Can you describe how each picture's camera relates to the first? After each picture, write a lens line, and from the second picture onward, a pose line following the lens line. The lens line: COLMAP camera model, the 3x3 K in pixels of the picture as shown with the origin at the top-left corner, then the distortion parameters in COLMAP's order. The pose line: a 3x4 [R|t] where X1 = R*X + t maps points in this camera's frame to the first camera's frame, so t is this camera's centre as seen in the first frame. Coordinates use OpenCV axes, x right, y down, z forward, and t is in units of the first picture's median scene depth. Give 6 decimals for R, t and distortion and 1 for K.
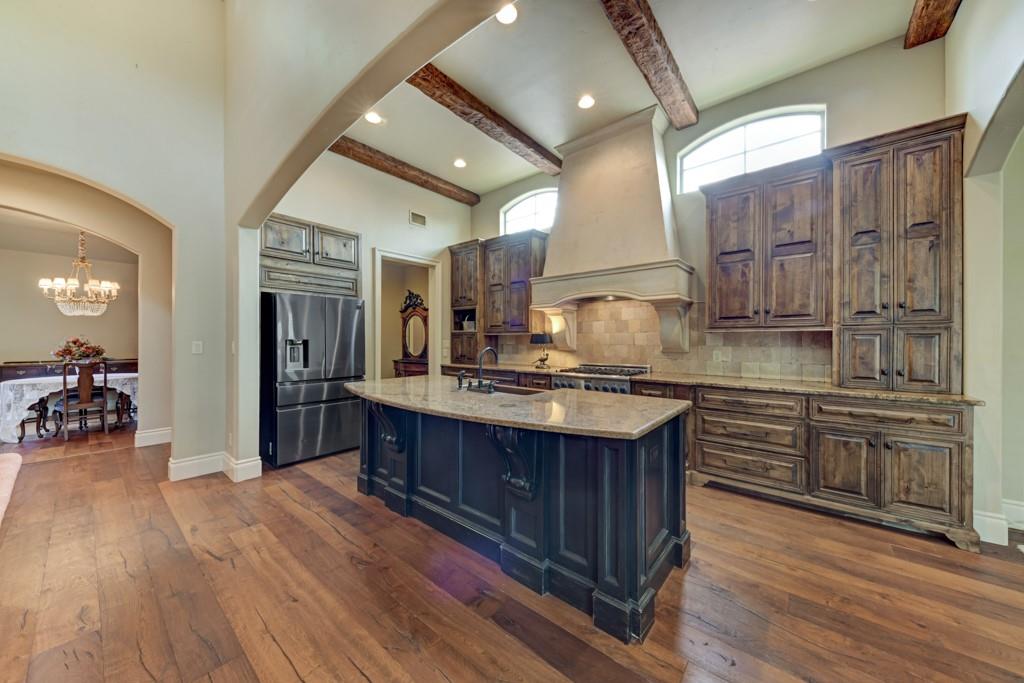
lens RADIAL K [[351.0, 0, 519.2], [0, 351.0, 344.0], [0, 0, 1]] dist [0.000379, 0.000055]
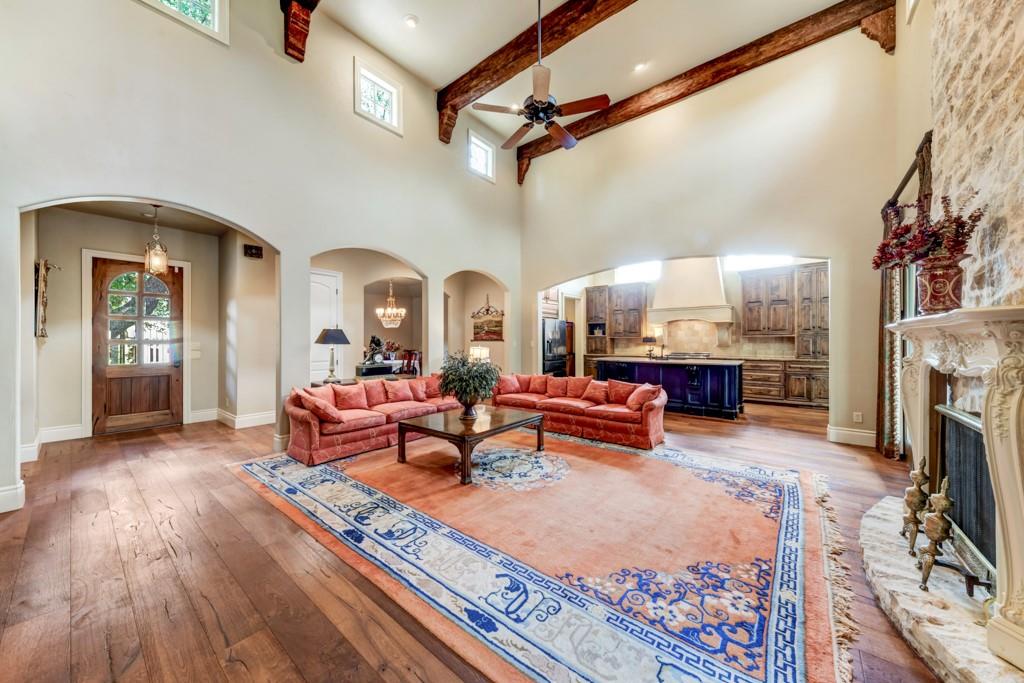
lens RADIAL K [[355.0, 0, 512.1], [0, 355.0, 344.3], [0, 0, 1]] dist [0.010358, -0.004937]
pose [[0.999989, -0.003161, 0.003410, -0.930265], [0.003167, 0.999993, -0.001834, 0.014316], [-0.003404, 0.001845, 0.999993, -1.259880]]
